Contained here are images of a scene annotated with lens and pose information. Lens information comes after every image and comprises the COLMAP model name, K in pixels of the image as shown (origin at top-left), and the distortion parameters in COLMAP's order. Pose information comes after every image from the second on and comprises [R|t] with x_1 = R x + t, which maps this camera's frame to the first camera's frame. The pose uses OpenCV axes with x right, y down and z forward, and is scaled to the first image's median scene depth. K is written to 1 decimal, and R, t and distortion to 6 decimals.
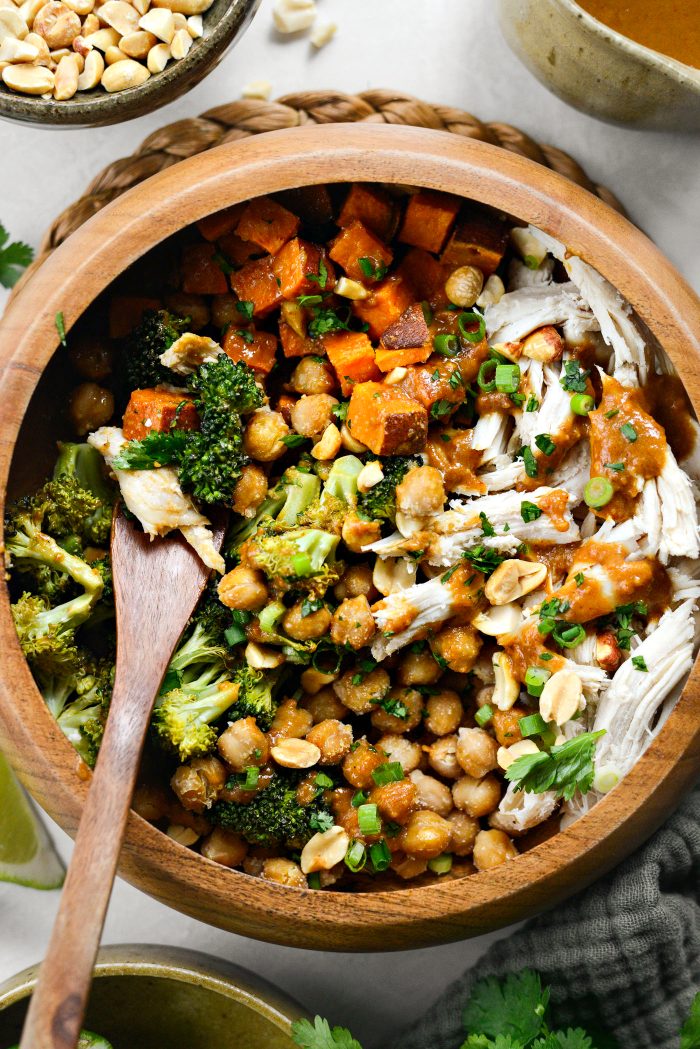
lens RADIAL K [[1727.7, 0, 350.0], [0, 1727.7, 524.5], [0, 0, 1]] dist [-0.102350, -0.086995]
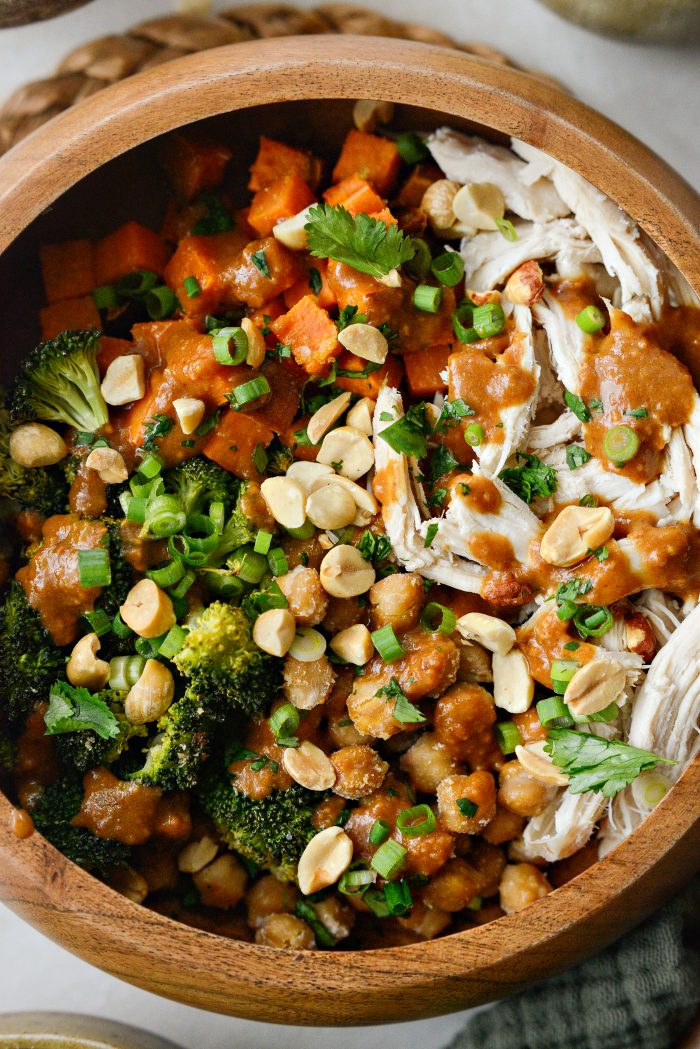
lens RADIAL K [[1769.6, 0, 350.0], [0, 1769.6, 524.5], [0, 0, 1]] dist [-0.023602, 0.093857]
pose [[0.997240, -0.073003, 0.013502, 0.001322], [0.073486, 0.996510, -0.039585, 0.043717], [-0.010565, 0.040468, 0.999125, 0.145179]]
